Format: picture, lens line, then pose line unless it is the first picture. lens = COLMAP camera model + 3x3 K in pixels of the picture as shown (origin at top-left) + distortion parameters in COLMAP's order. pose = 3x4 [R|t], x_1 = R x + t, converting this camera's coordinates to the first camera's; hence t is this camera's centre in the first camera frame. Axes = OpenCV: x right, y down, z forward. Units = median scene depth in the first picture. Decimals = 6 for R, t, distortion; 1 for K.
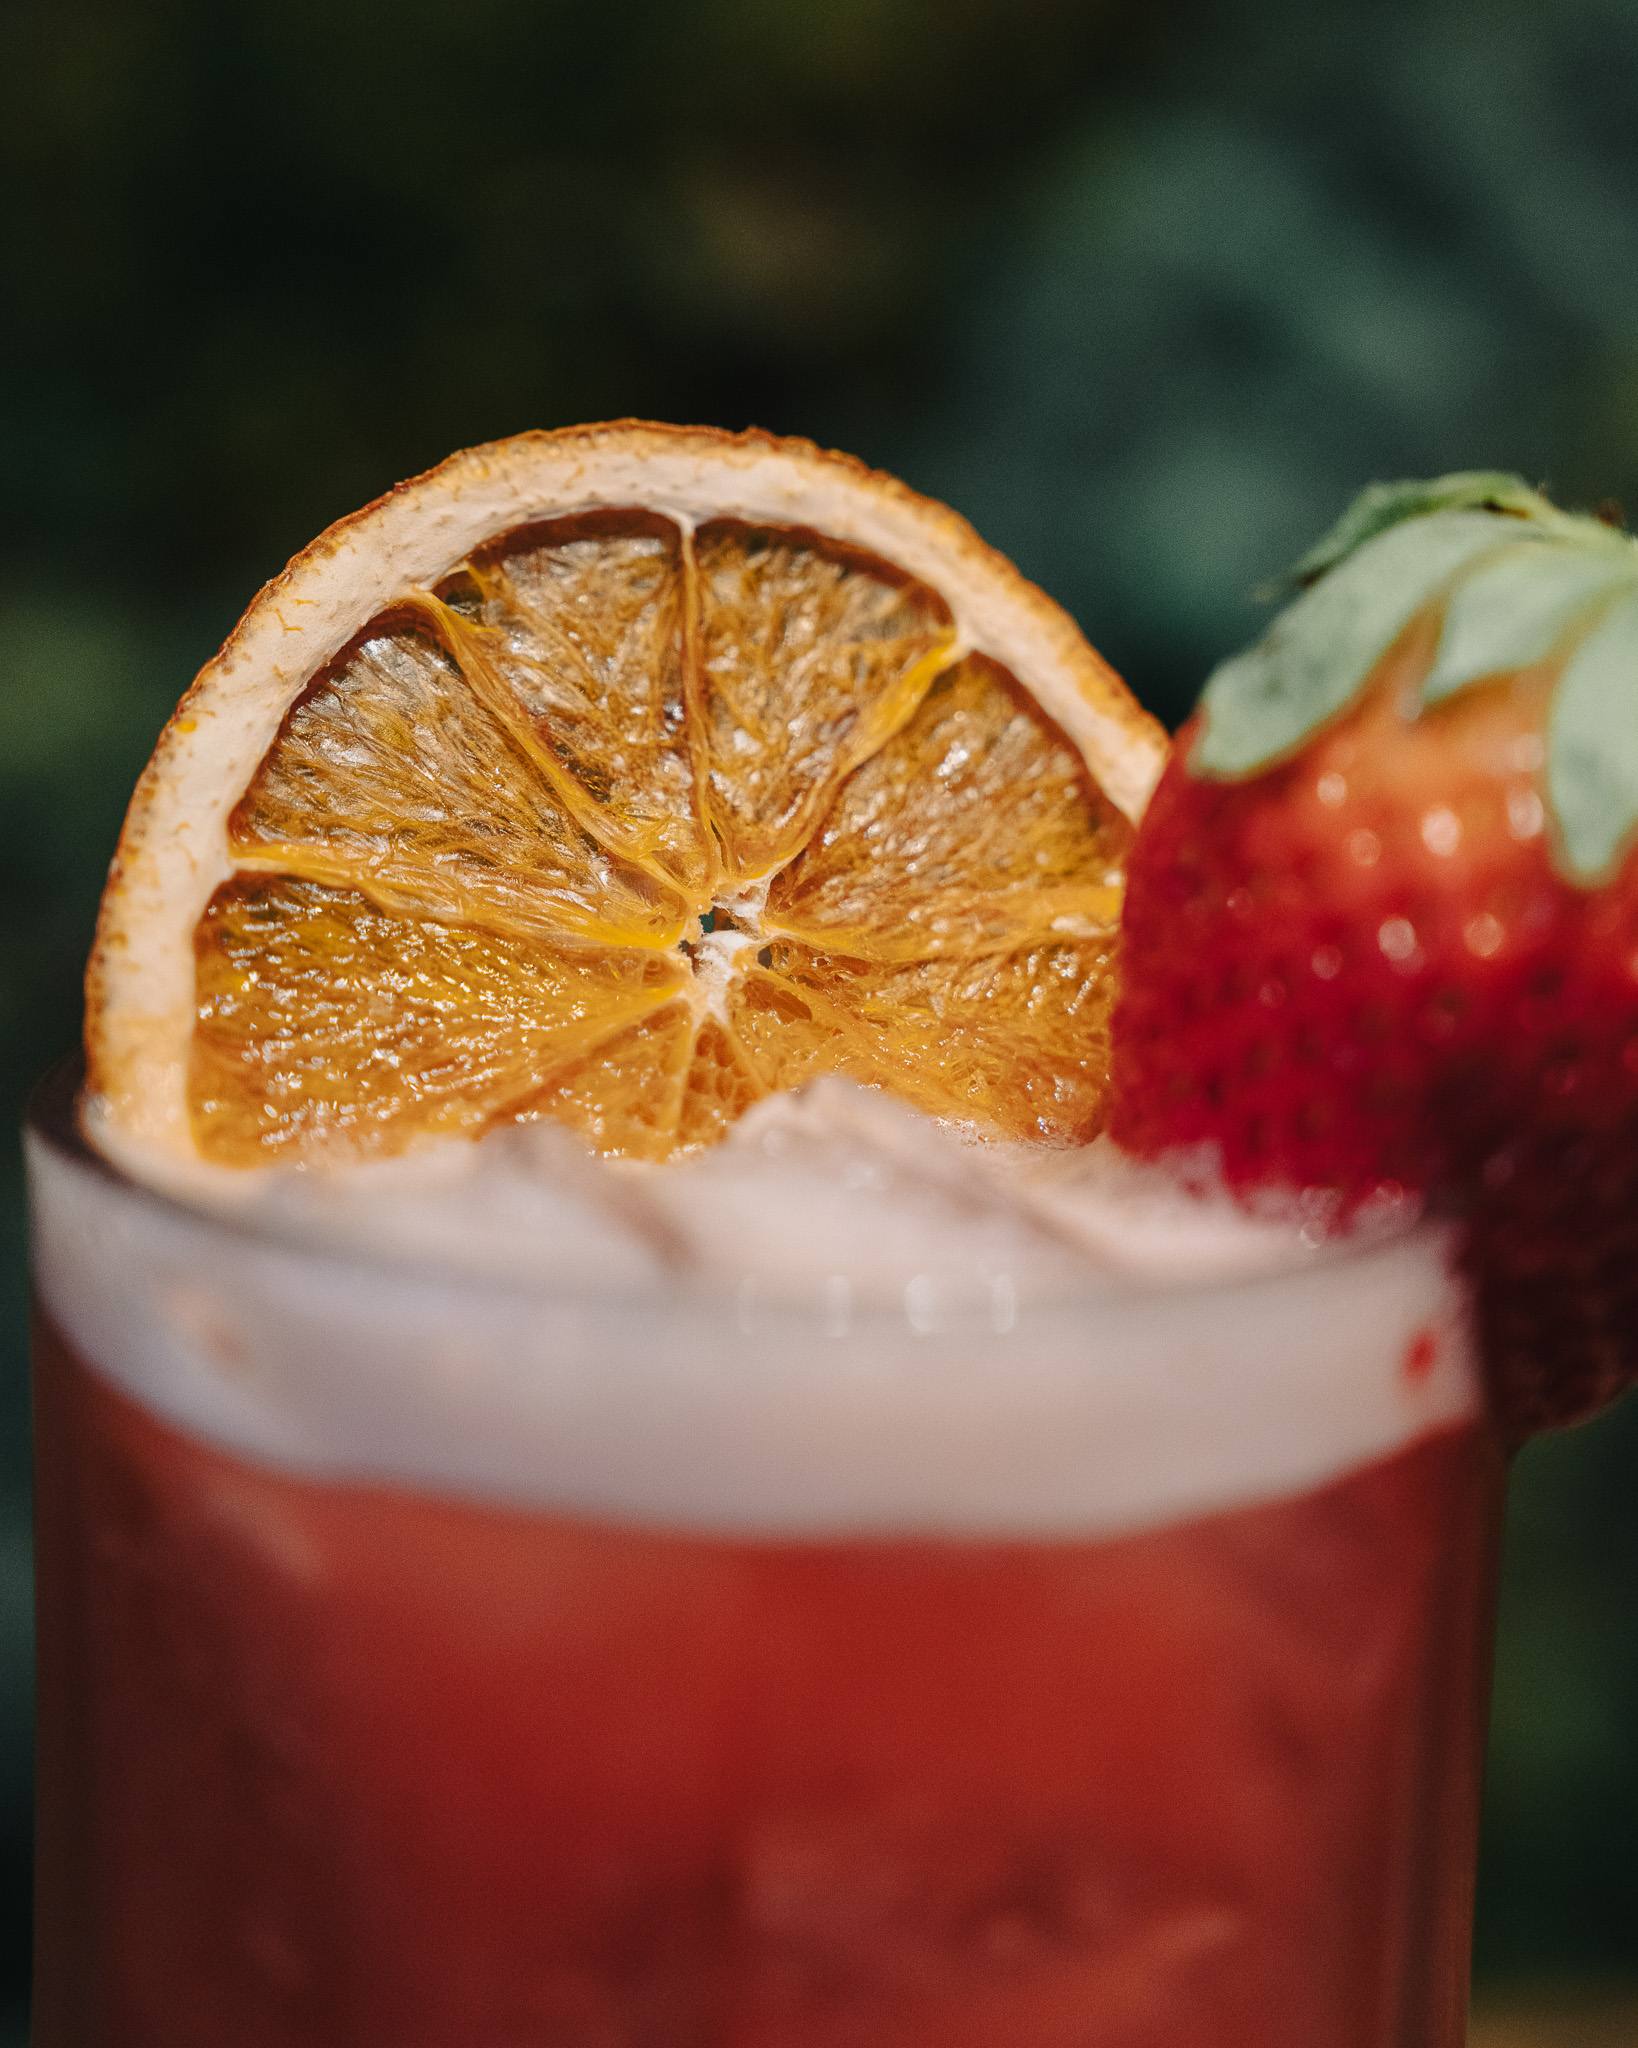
lens RADIAL K [[3885.9, 0, 745.6], [0, 3885.9, 1024.4], [0, 0, 1]] dist [0.198790, 0.002166]
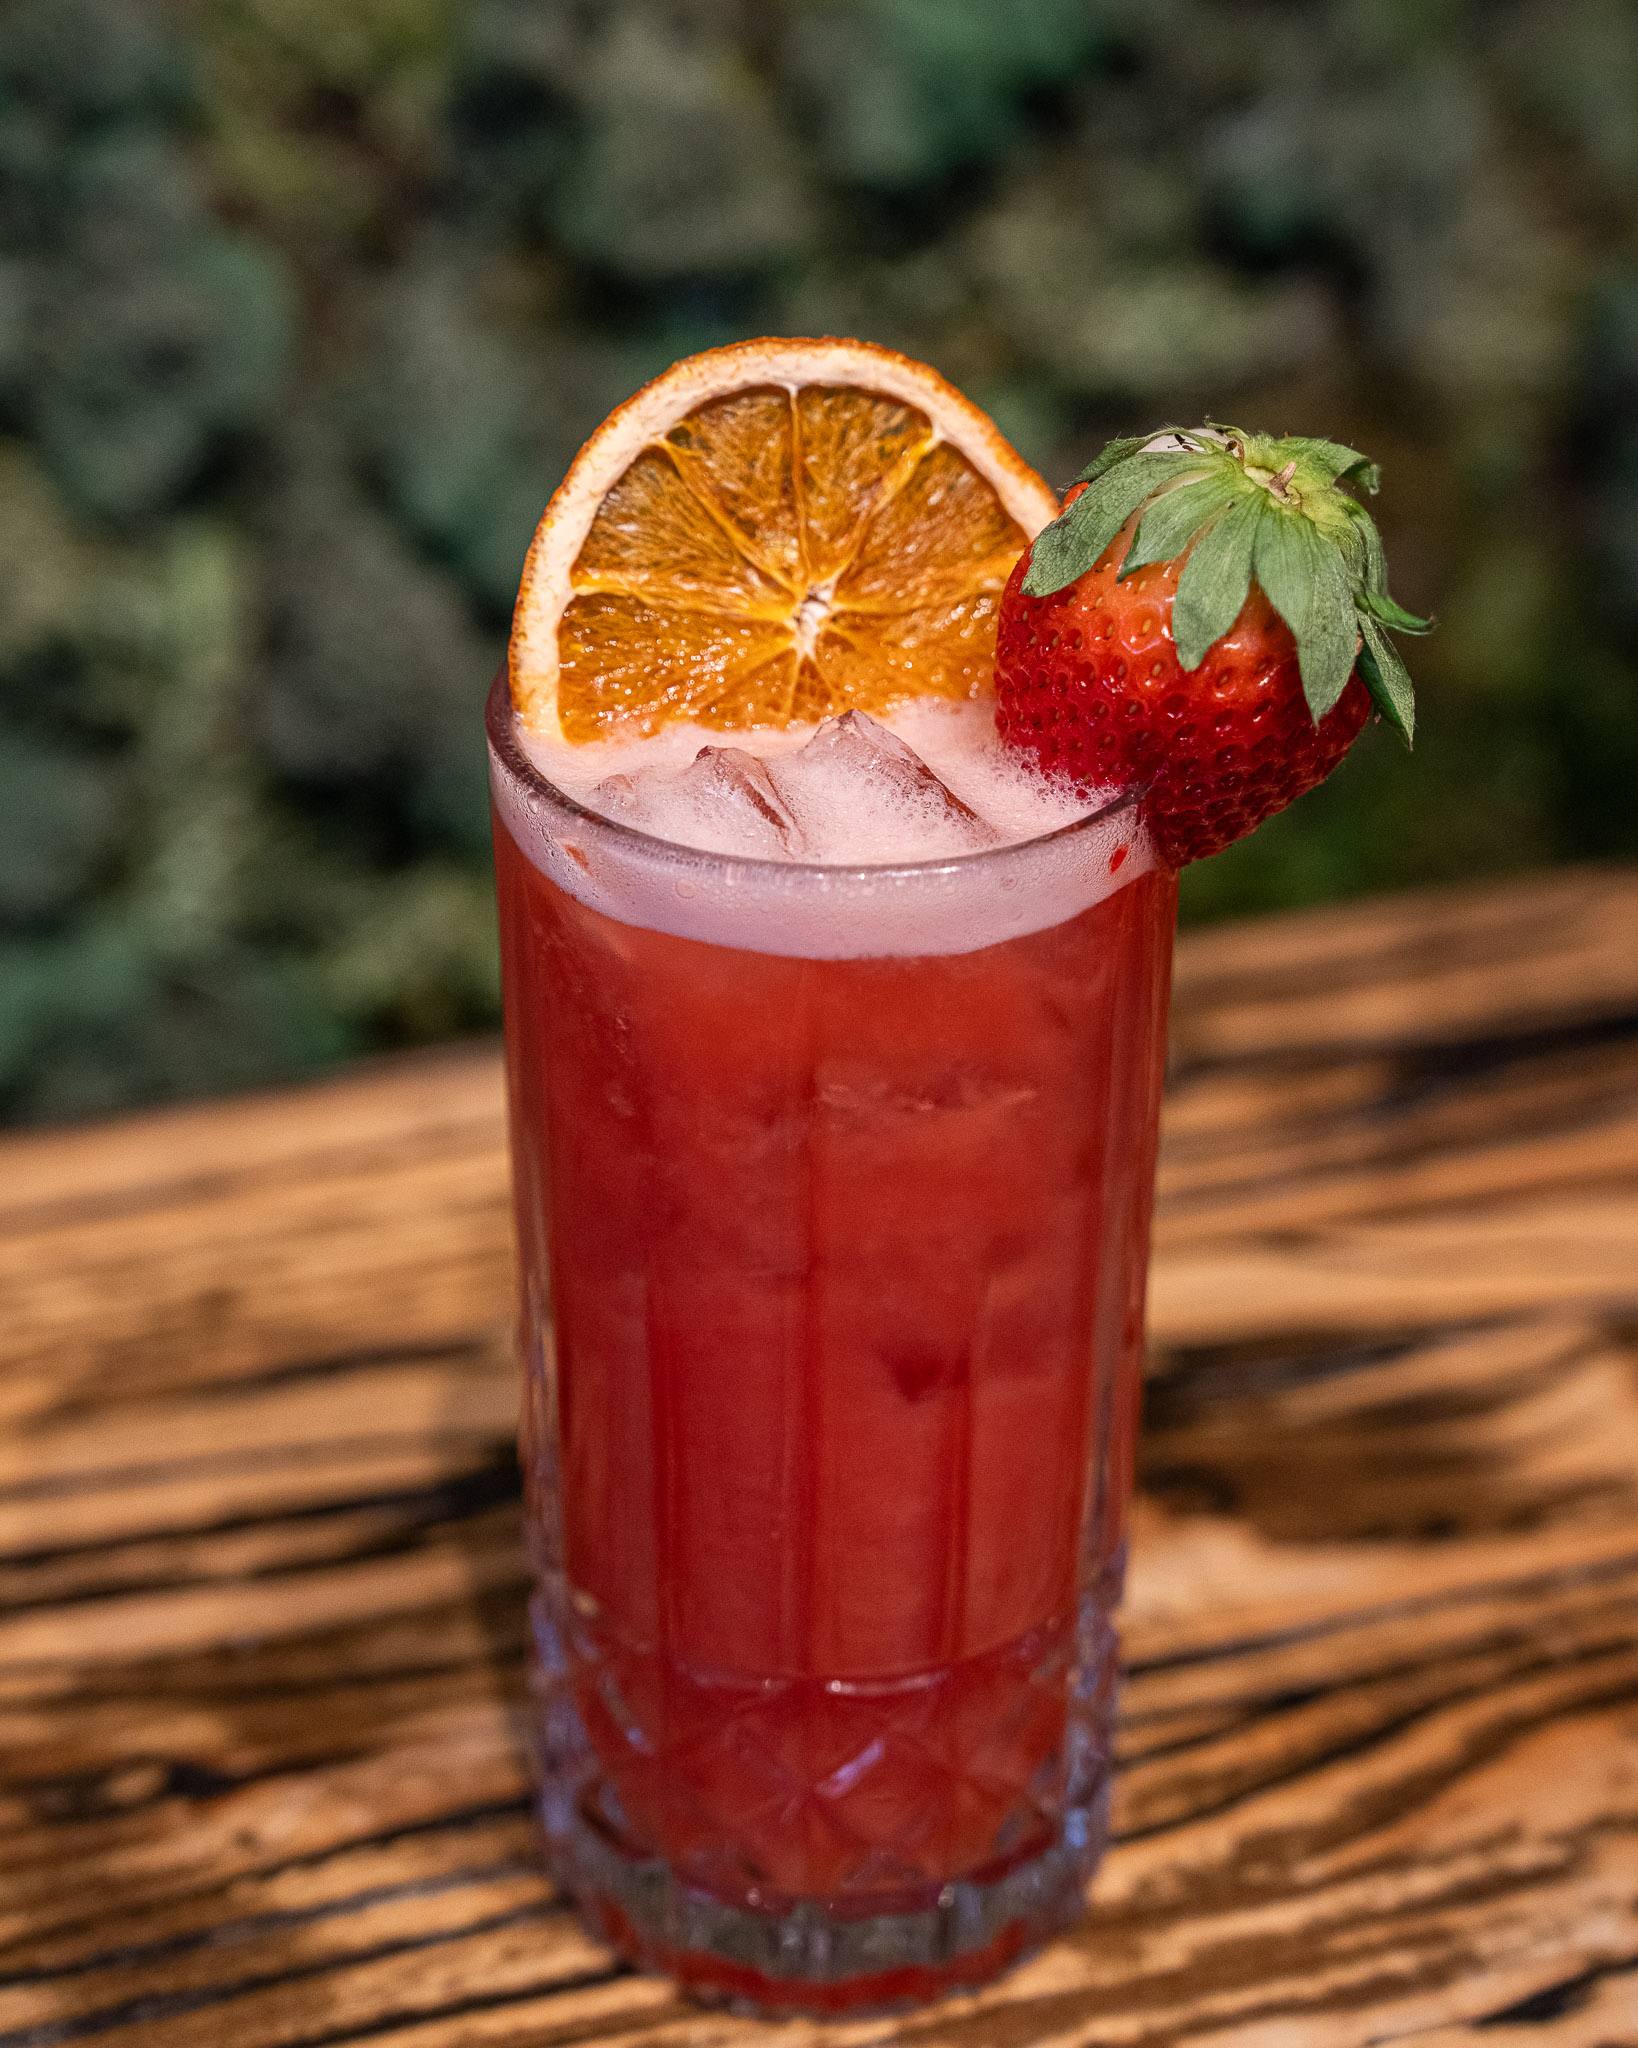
lens RADIAL K [[3885.9, 0, 745.6], [0, 3885.9, 1024.4], [0, 0, 1]] dist [0.198790, 0.002166]
pose [[0.997881, -0.000344, -0.065064, 0.090586], [0.023918, 0.931911, 0.361896, -0.552328], [0.060509, -0.362686, 0.929945, -0.965882]]
